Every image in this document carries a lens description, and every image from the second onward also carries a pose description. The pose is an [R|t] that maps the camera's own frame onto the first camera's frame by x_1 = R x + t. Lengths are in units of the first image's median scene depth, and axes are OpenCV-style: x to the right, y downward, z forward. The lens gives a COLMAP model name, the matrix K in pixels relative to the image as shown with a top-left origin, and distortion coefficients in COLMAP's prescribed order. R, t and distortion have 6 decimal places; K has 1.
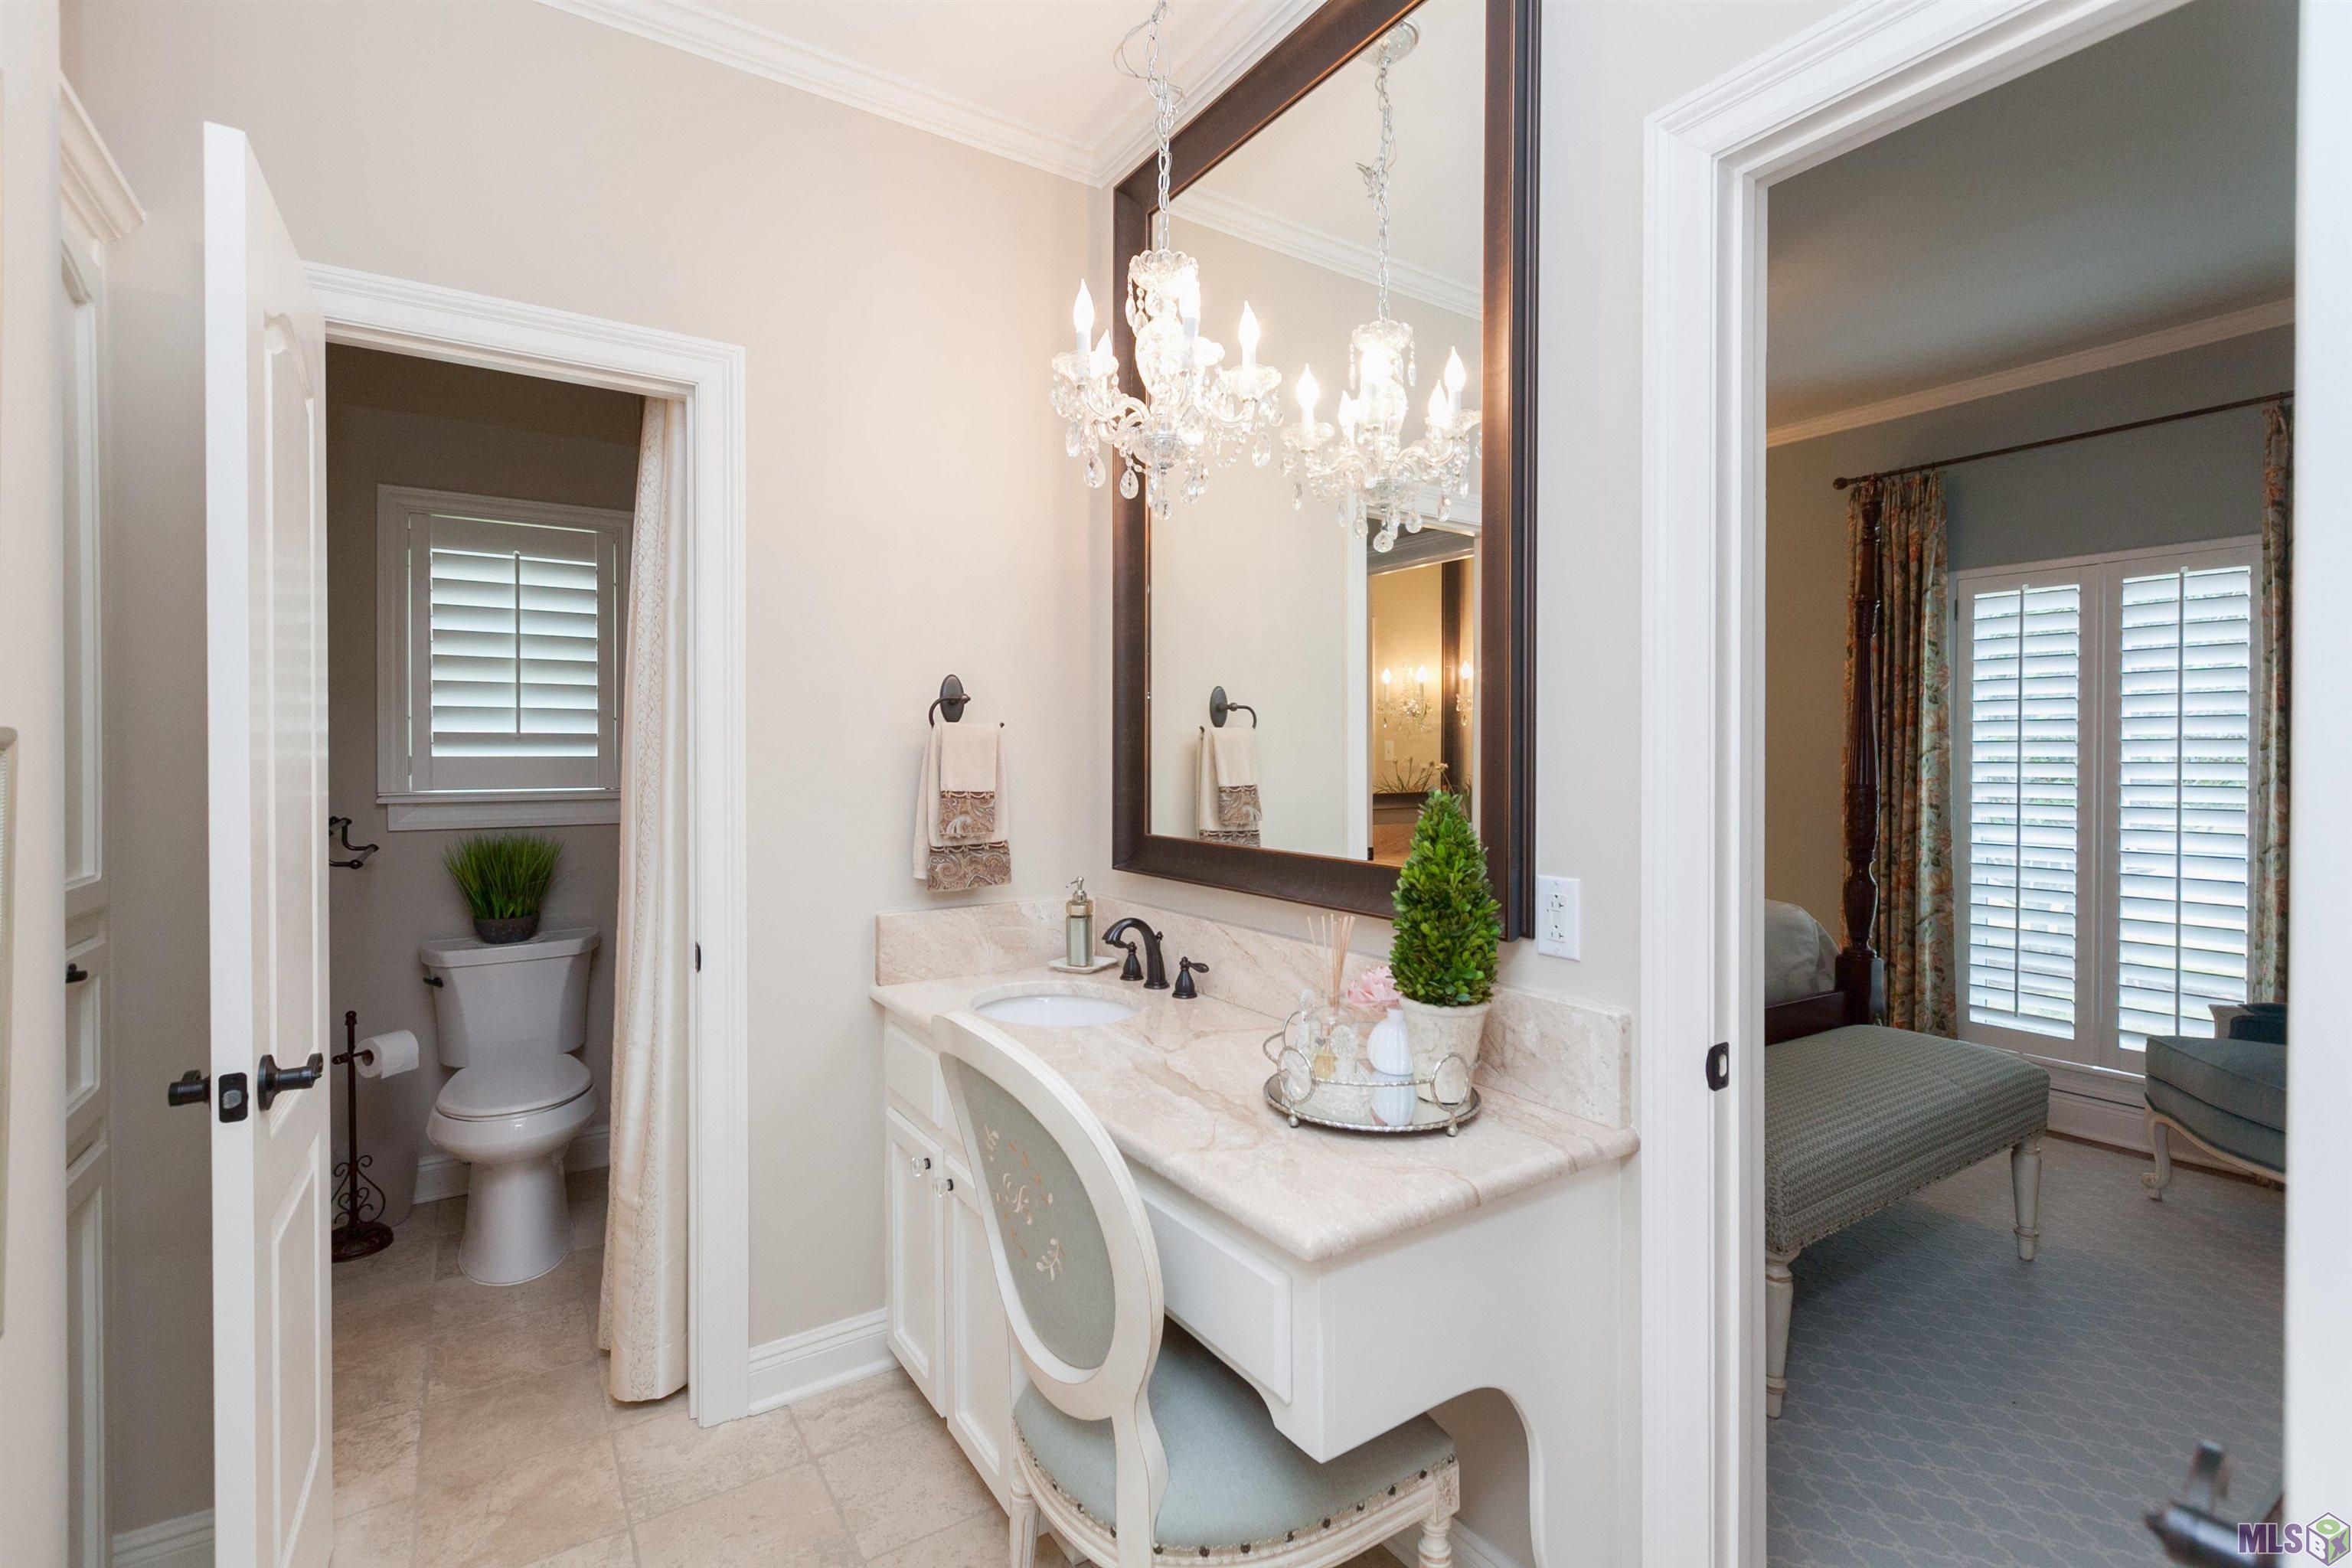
lens RADIAL K [[1056.6, 0, 1161.5], [0, 1056.6, 769.8], [0, 0, 1]] dist [-0.000651, 0.000808]
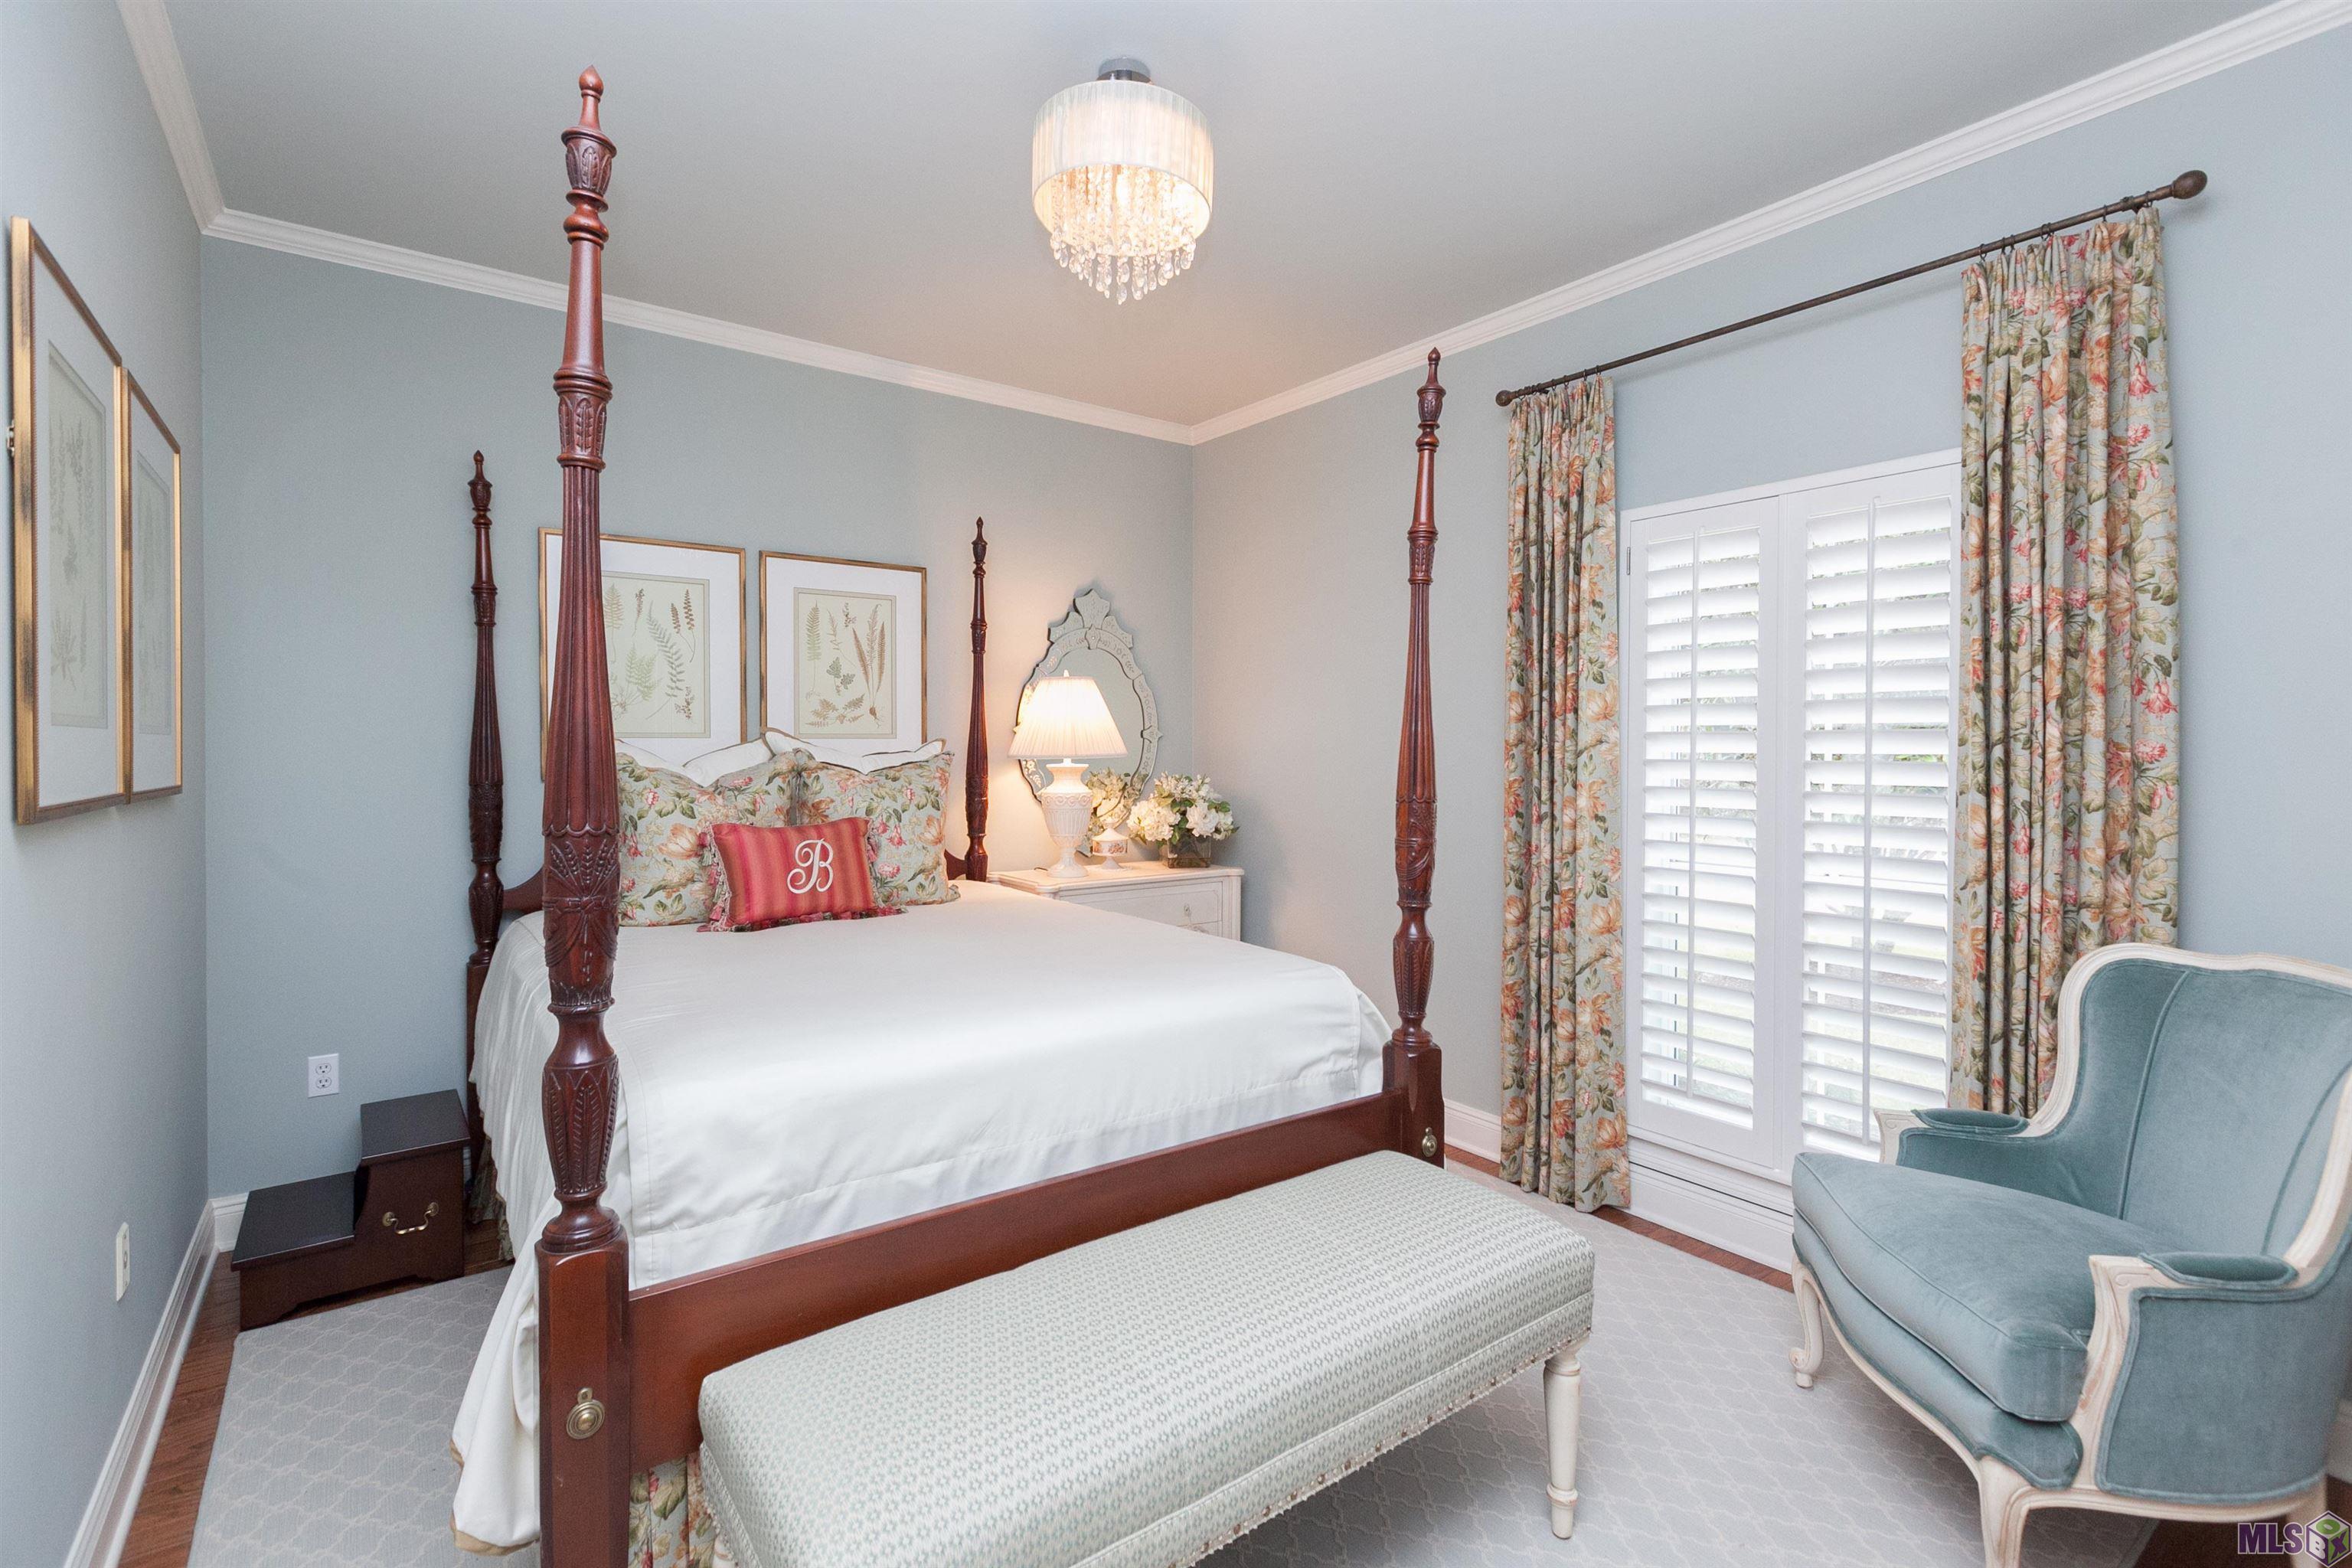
lens RADIAL K [[1073.5, 0, 1165.5], [0, 1073.5, 766.9], [0, 0, 1]] dist [-0.001857, -0.000067]
pose [[0.997183, 0.000635, 0.075009, 0.357605], [-0.000779, 0.999998, 0.001900, -0.003753], [-0.075007, -0.001953, 0.997181, 0.250391]]
